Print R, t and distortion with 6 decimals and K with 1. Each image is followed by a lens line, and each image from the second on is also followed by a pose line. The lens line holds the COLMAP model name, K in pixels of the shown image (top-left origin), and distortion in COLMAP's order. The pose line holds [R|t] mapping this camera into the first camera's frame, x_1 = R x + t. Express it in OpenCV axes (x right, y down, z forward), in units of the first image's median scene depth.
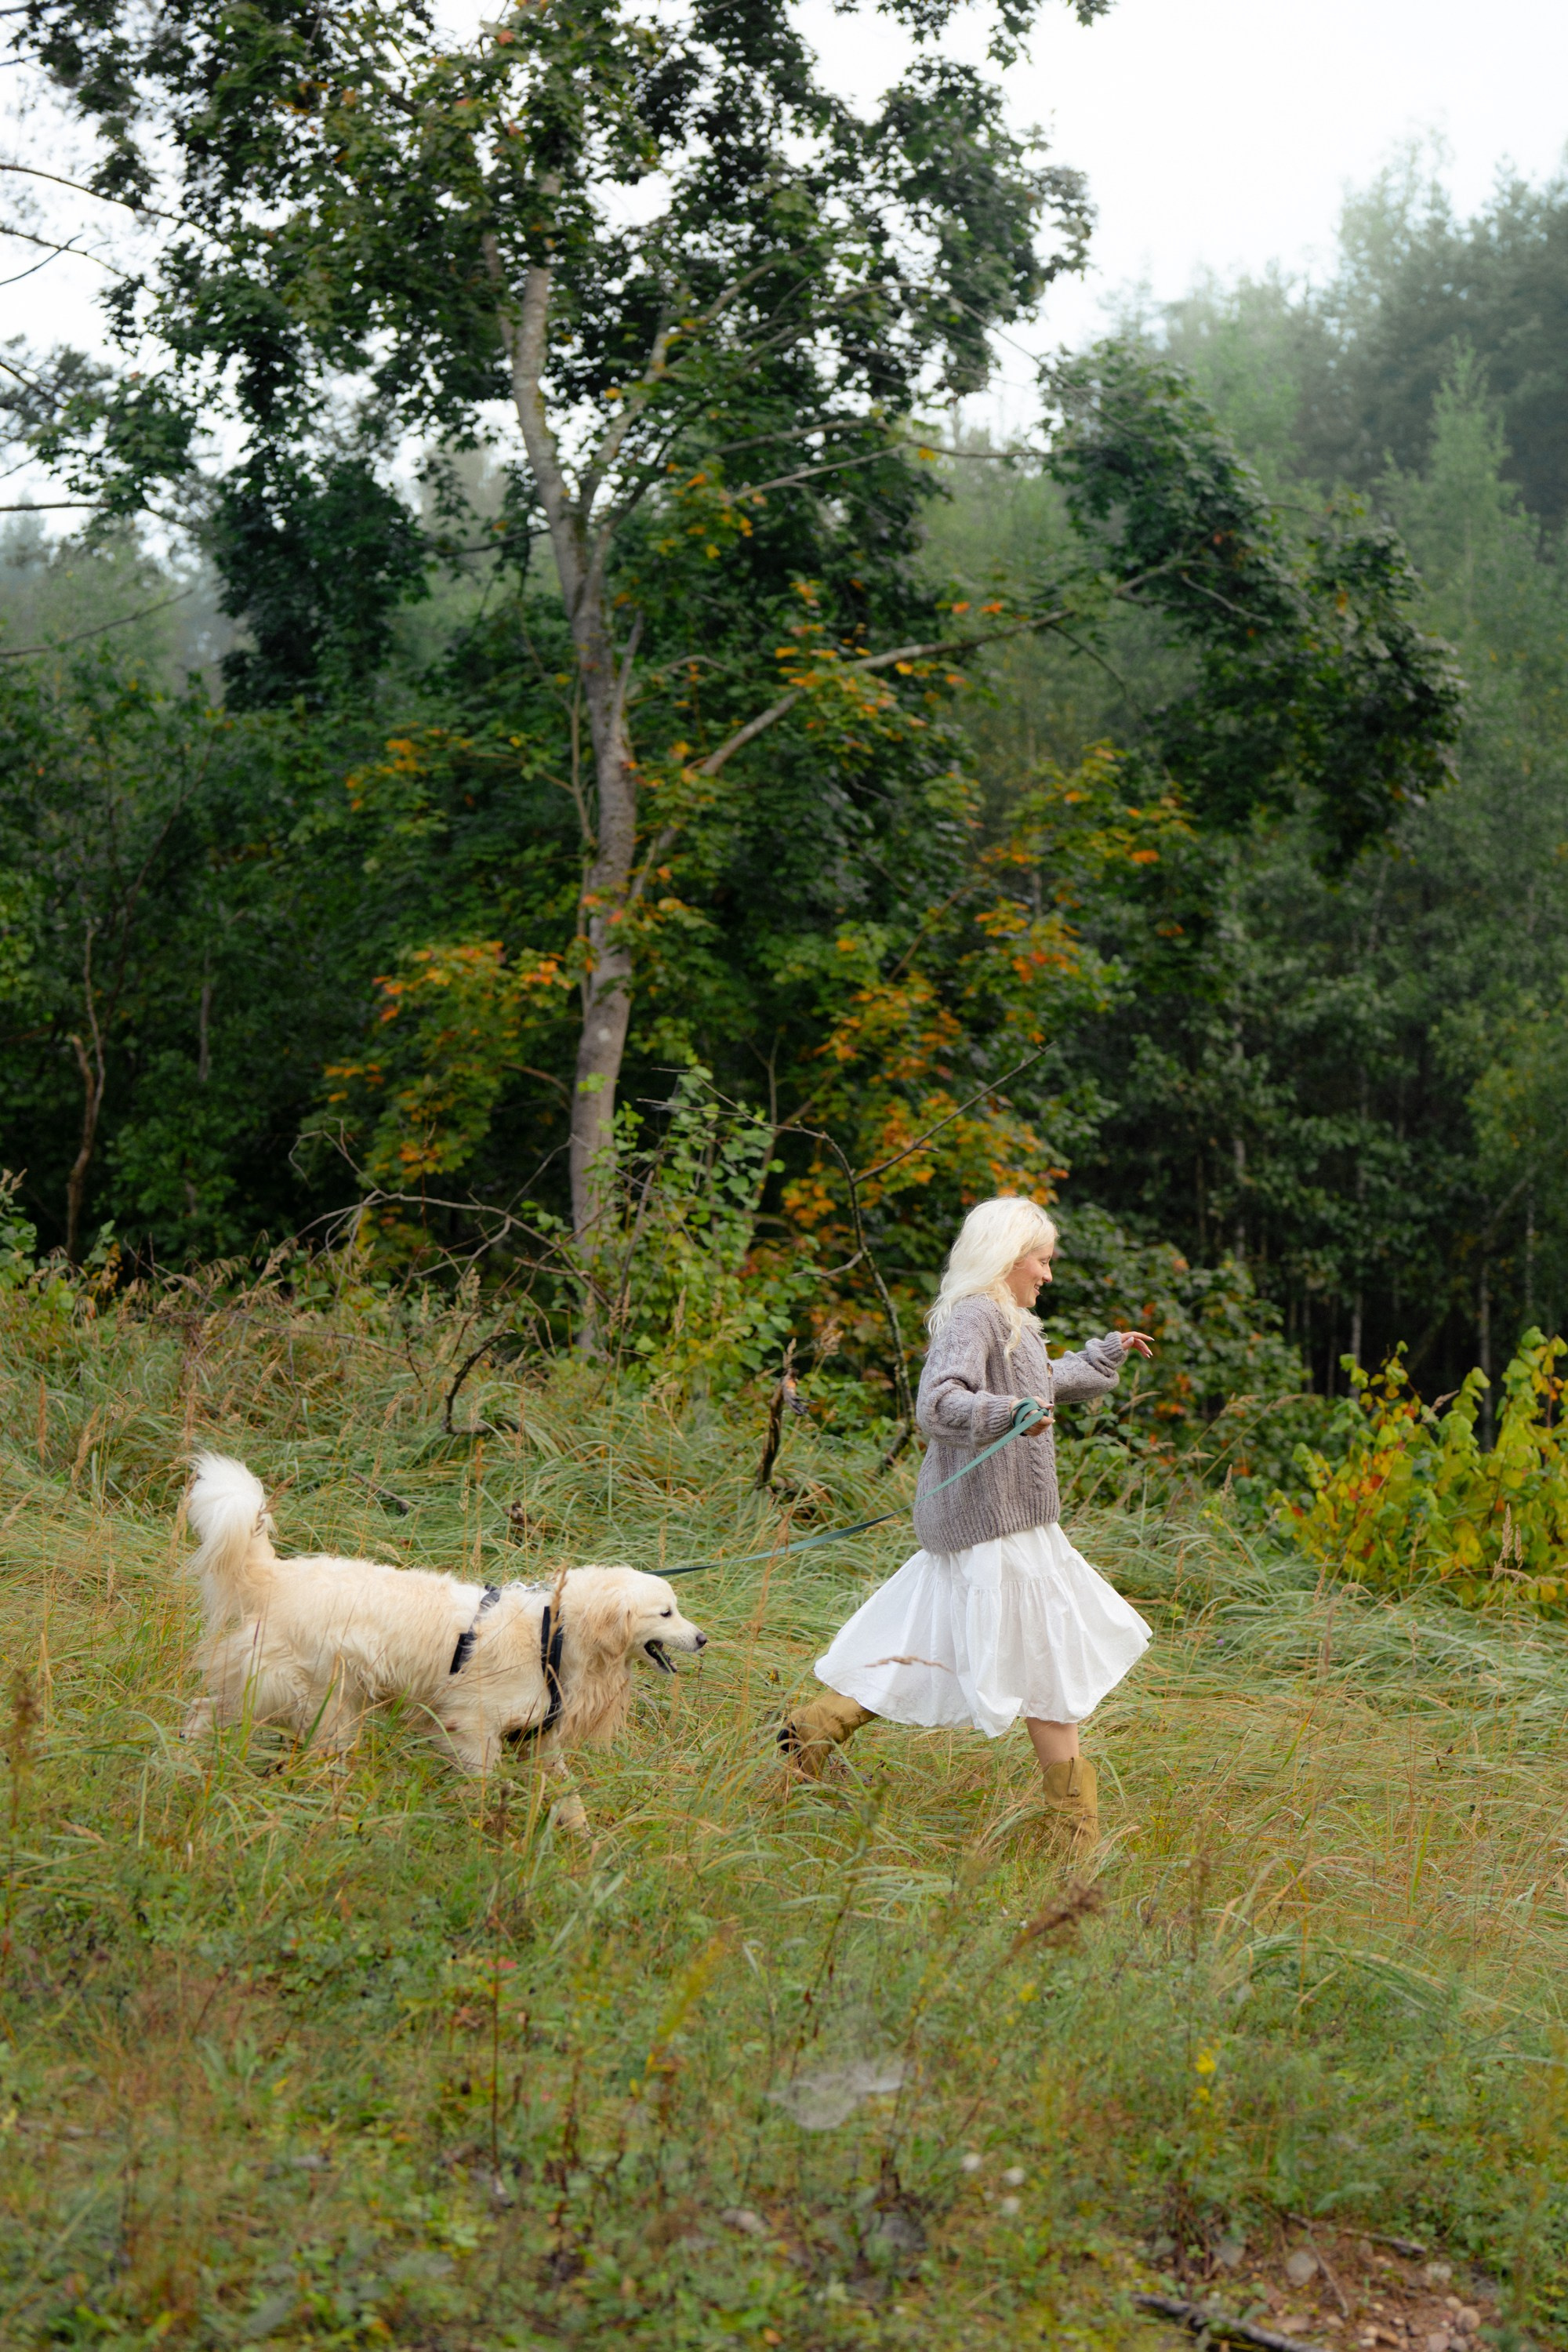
lens RADIAL K [[3639.7, 0, 784.0], [0, 3639.7, 1176.0], [0, 0, 1]] dist [-0.070299, 0.870678]
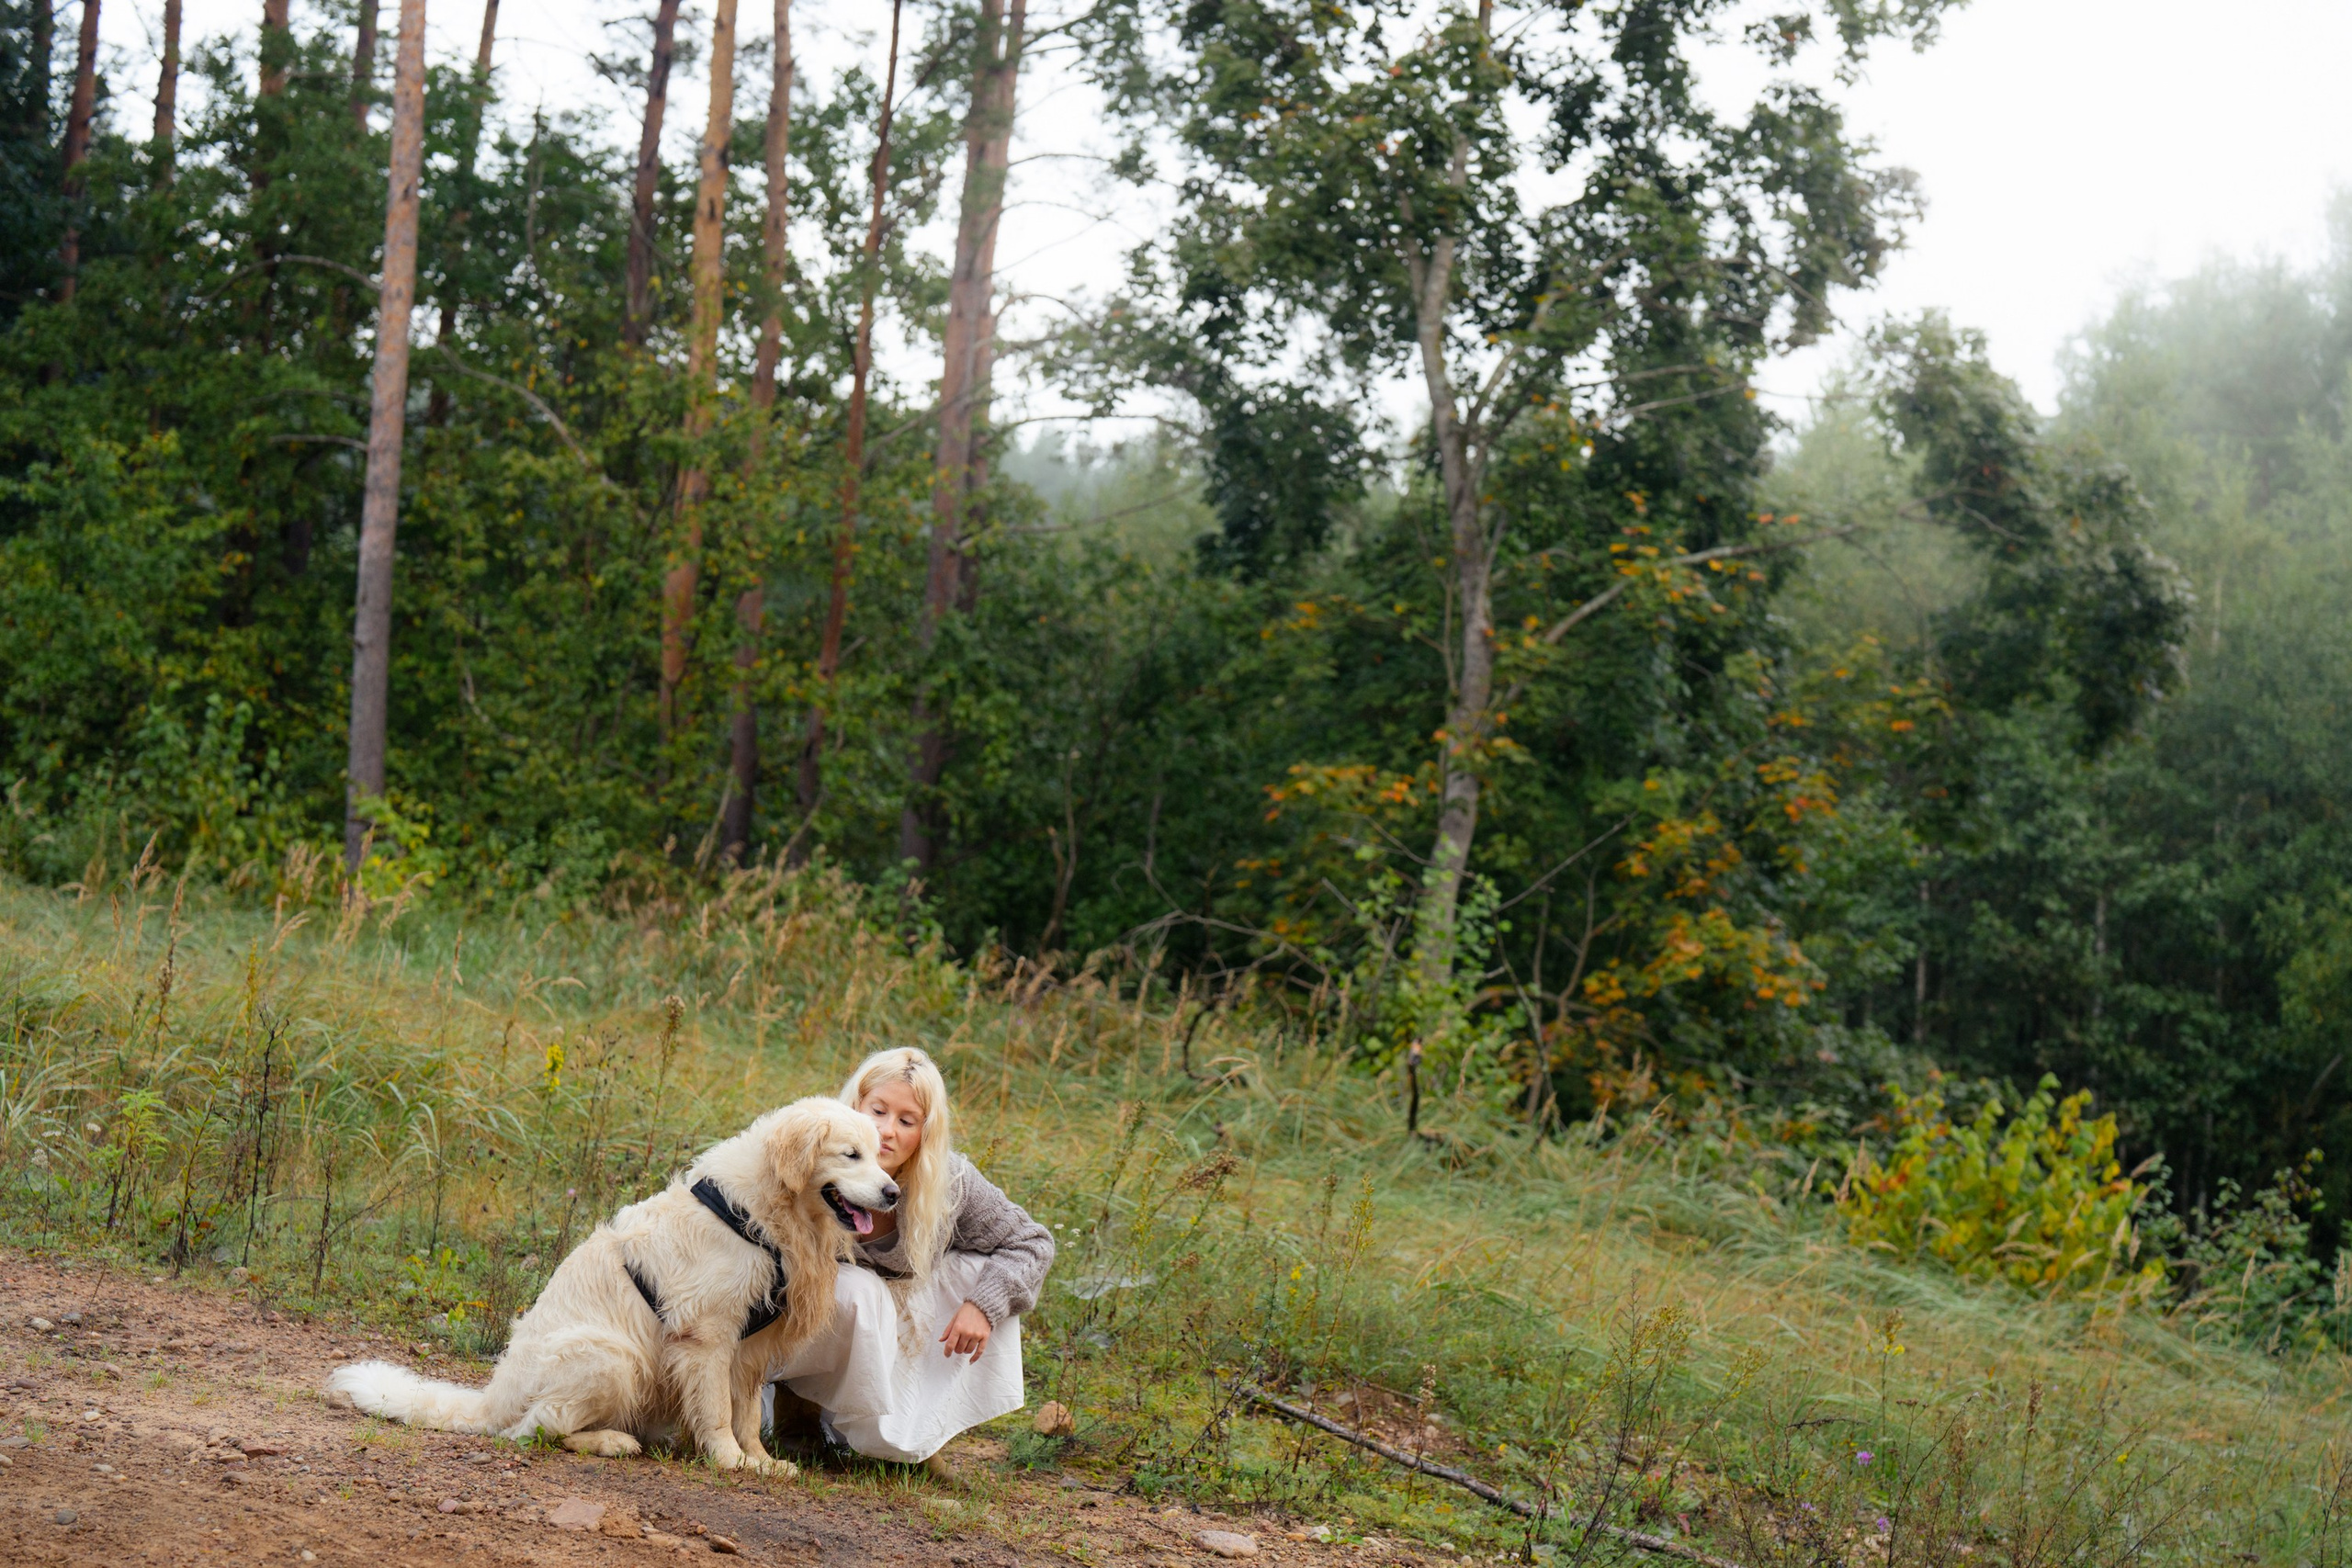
lens RADIAL K [[3639.4, 0, 1176.0], [0, 3639.4, 784.0], [0, 0, 1]] dist [-0.070299, 0.870678]
pose [[0.971856, 0.055633, -0.228913, 0.135504], [-0.076637, 0.993522, -0.083907, 0.049272], [0.222762, 0.099088, 0.969824, -0.217700]]
